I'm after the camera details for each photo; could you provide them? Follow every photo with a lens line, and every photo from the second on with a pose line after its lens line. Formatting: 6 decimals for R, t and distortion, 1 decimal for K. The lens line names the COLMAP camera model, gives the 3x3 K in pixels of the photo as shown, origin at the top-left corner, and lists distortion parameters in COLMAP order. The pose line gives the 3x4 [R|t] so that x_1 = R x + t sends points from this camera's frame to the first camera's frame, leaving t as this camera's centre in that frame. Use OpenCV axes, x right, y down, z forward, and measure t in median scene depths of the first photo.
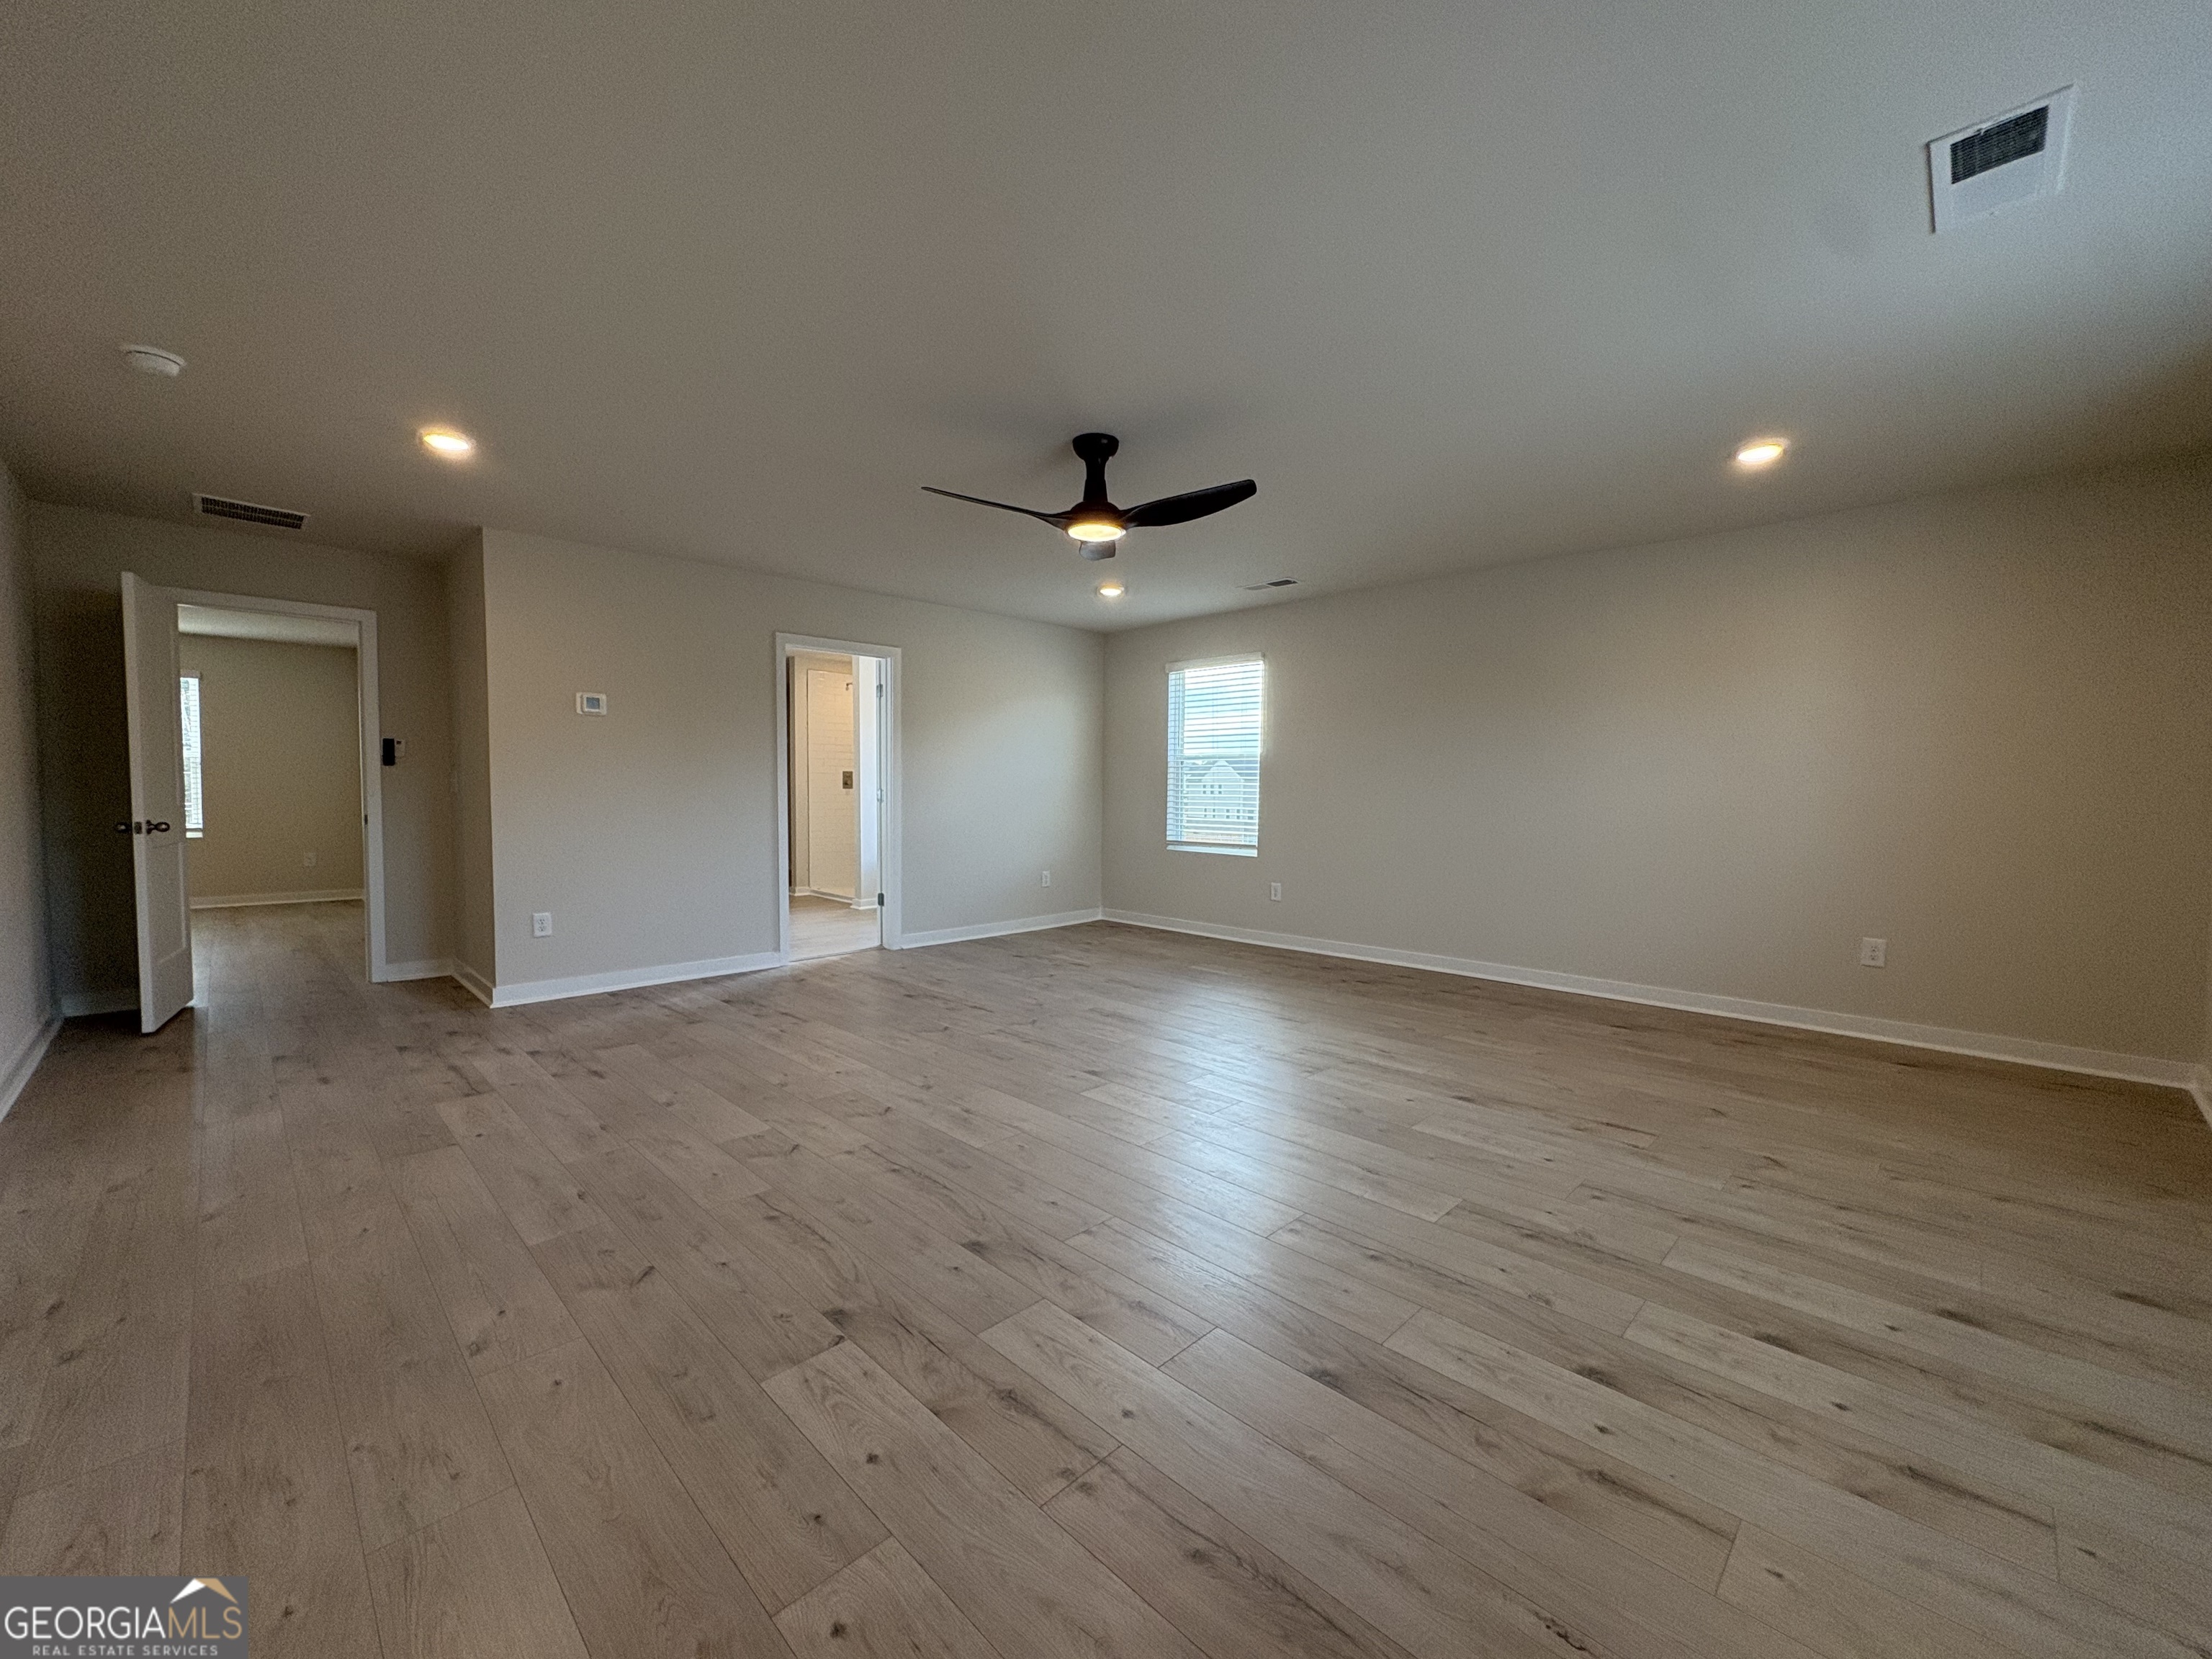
lens RADIAL K [[884.9, 0, 1104.9], [0, 884.9, 831.3], [0, 0, 1]] dist [0.000013, 0.000408]
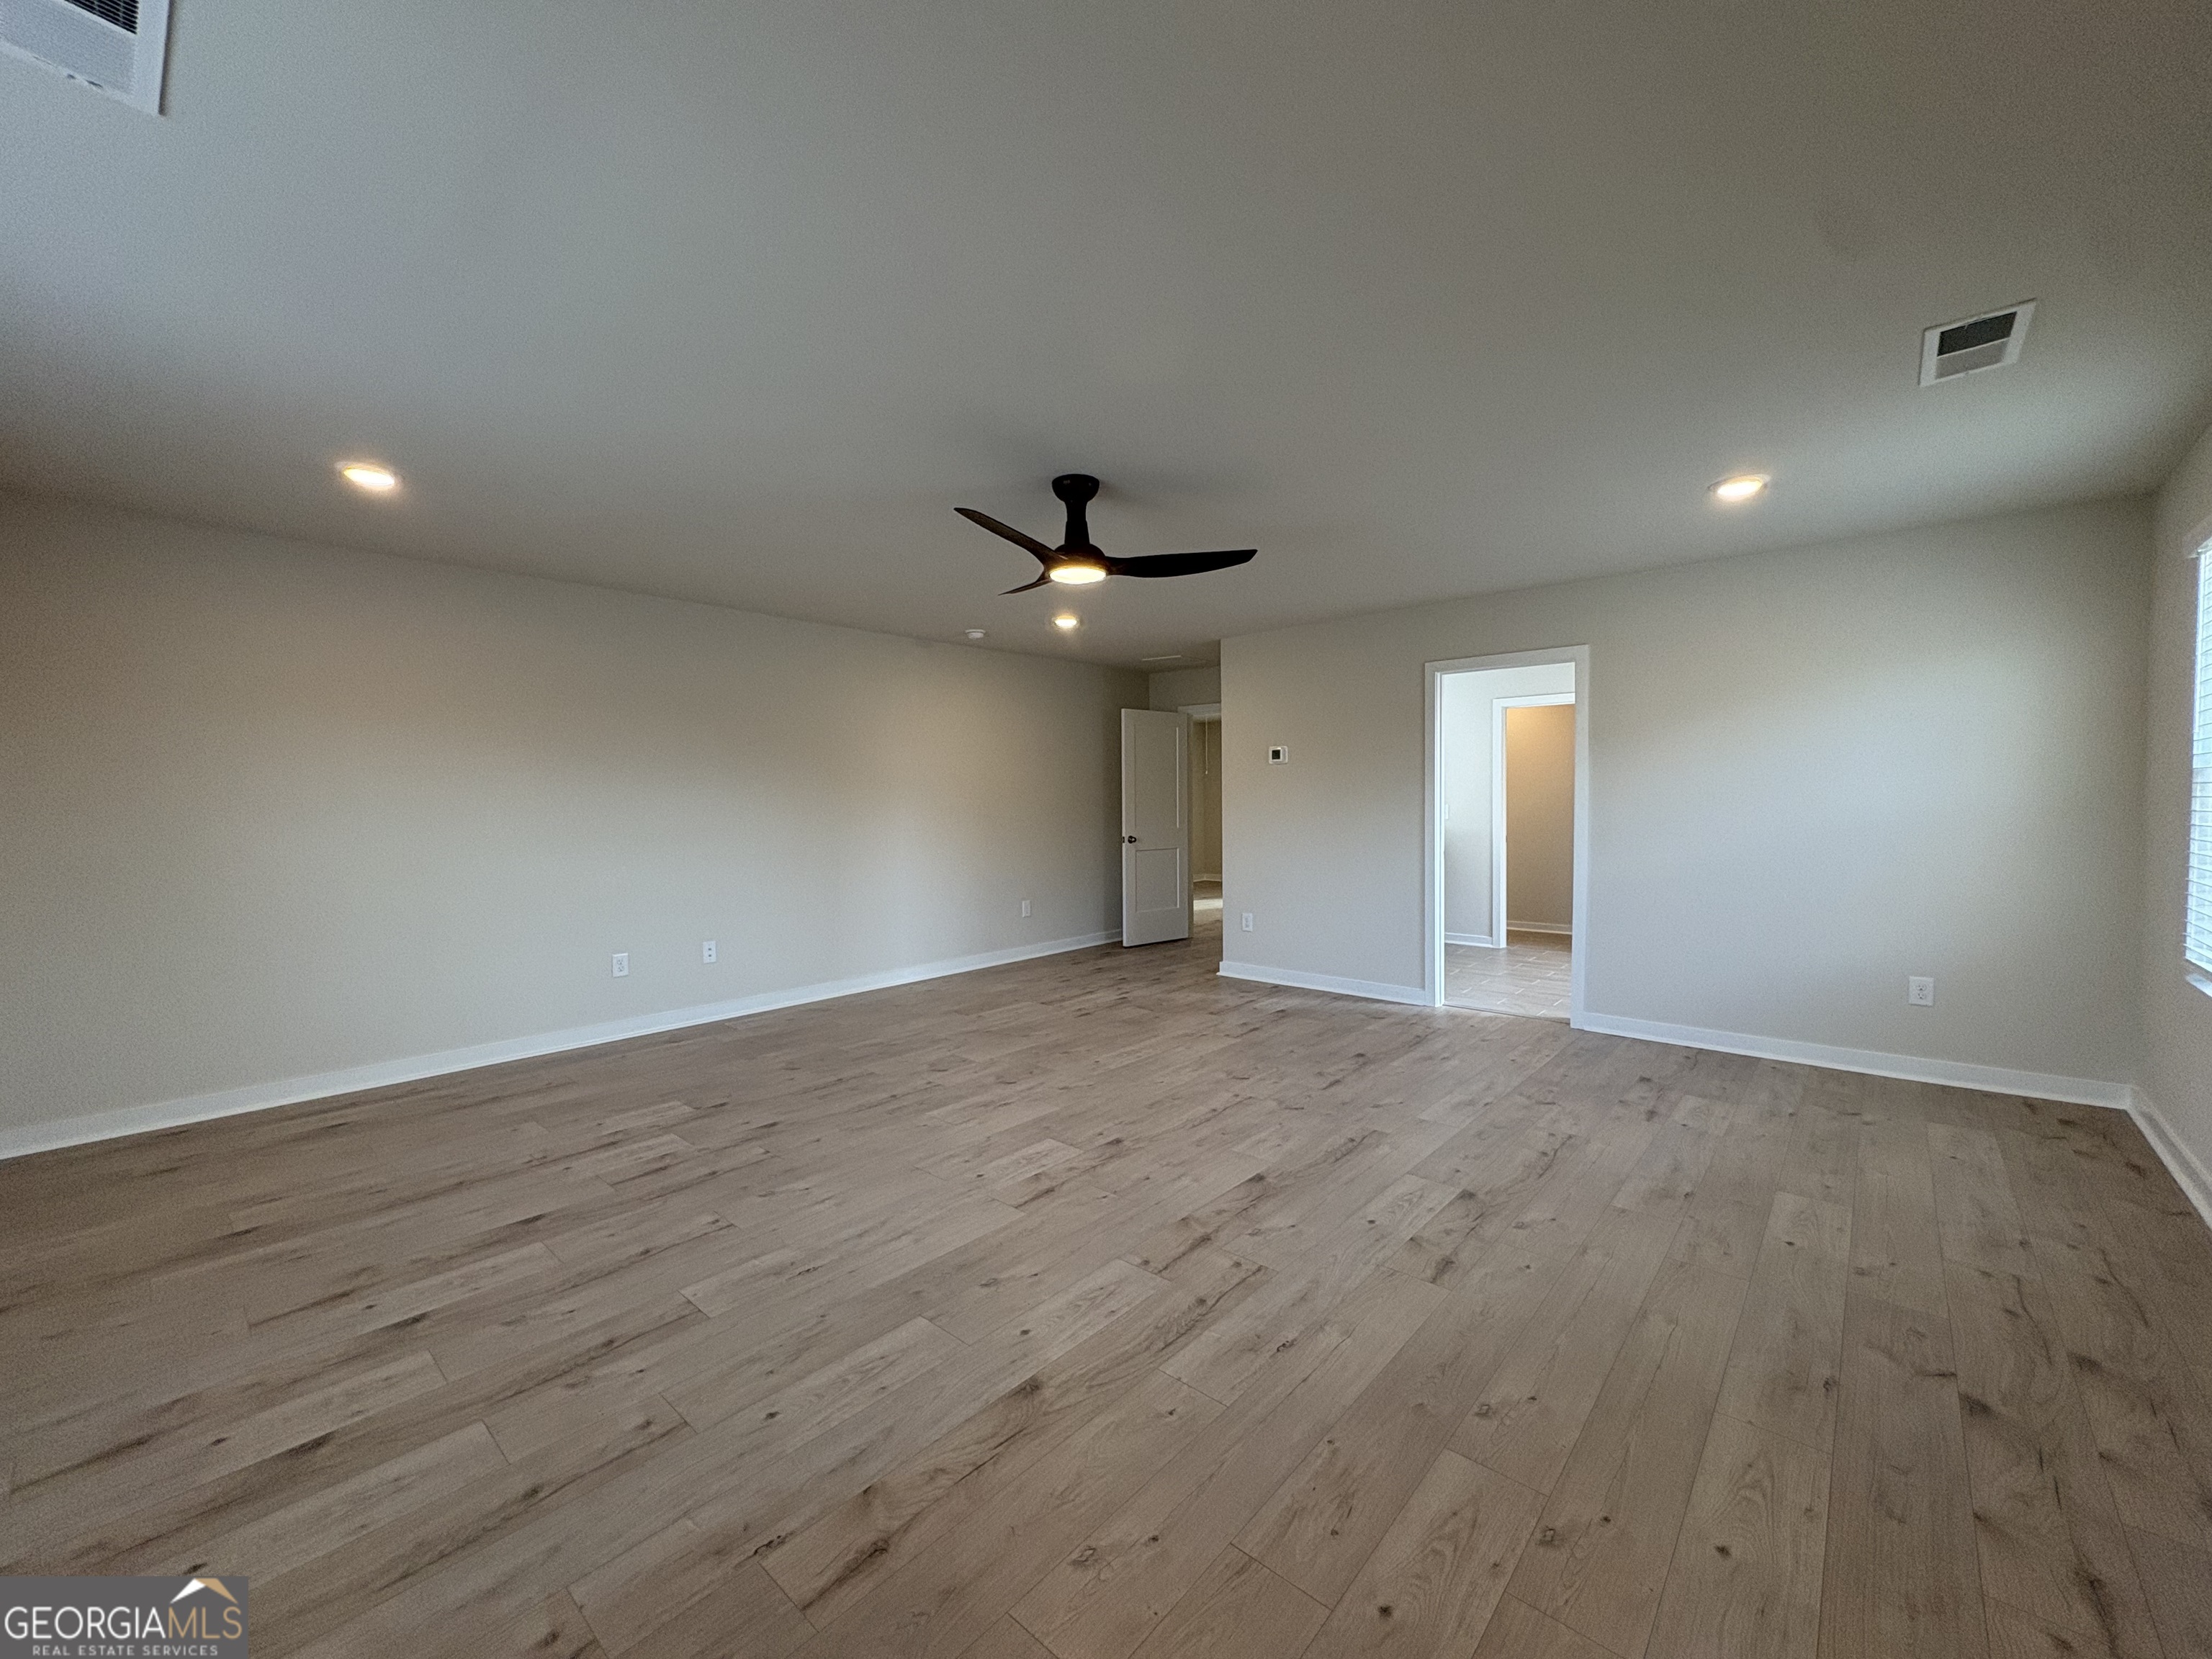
lens RADIAL K [[877.4, 0, 1122.1], [0, 877.4, 822.8], [0, 0, 1]] dist [0.000821, 0.000351]
pose [[0.069390, 0.020502, -0.997379, 1.014362], [-0.040427, 0.999025, 0.017723, -0.093686], [0.996770, 0.039092, 0.070151, 1.028387]]
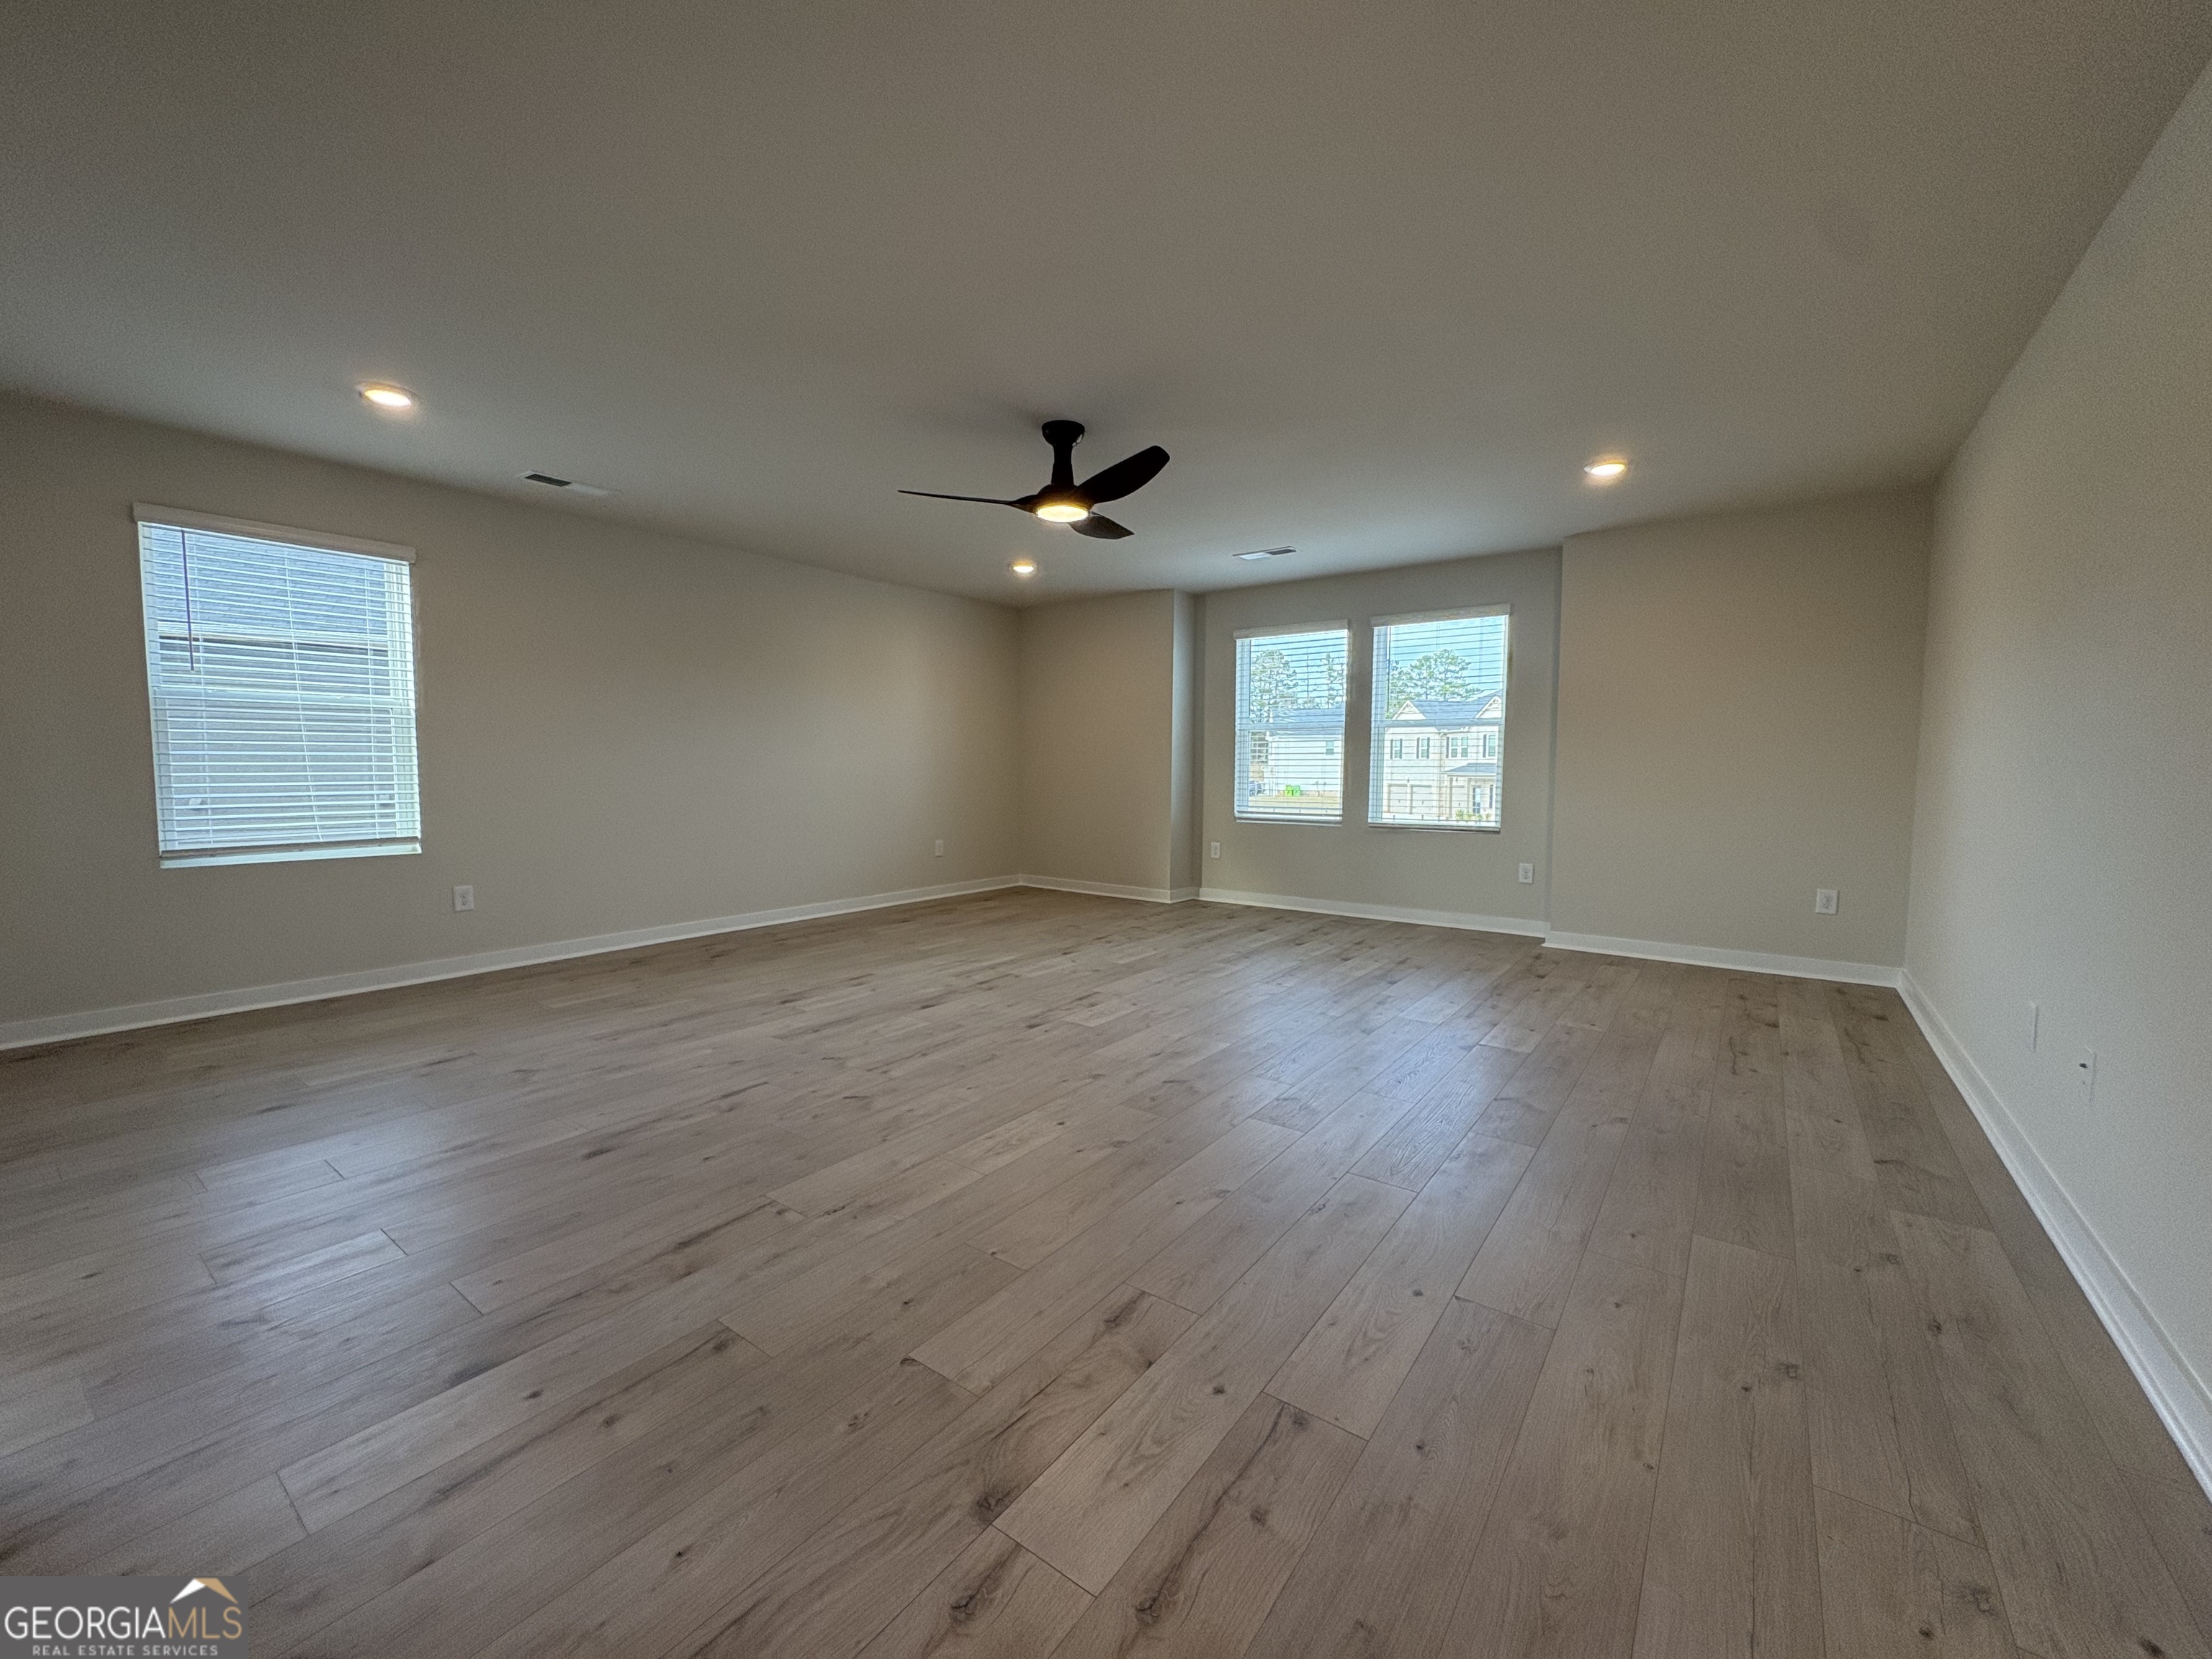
lens RADIAL K [[864.4, 0, 1103.9], [0, 864.4, 815.2], [0, 0, 1]] dist [0.006407, 0.000041]
pose [[-0.137151, -0.067502, 0.988247, -1.140713], [0.042936, 0.996333, 0.074013, -0.056471], [-0.989619, 0.052582, -0.133750, 1.153682]]
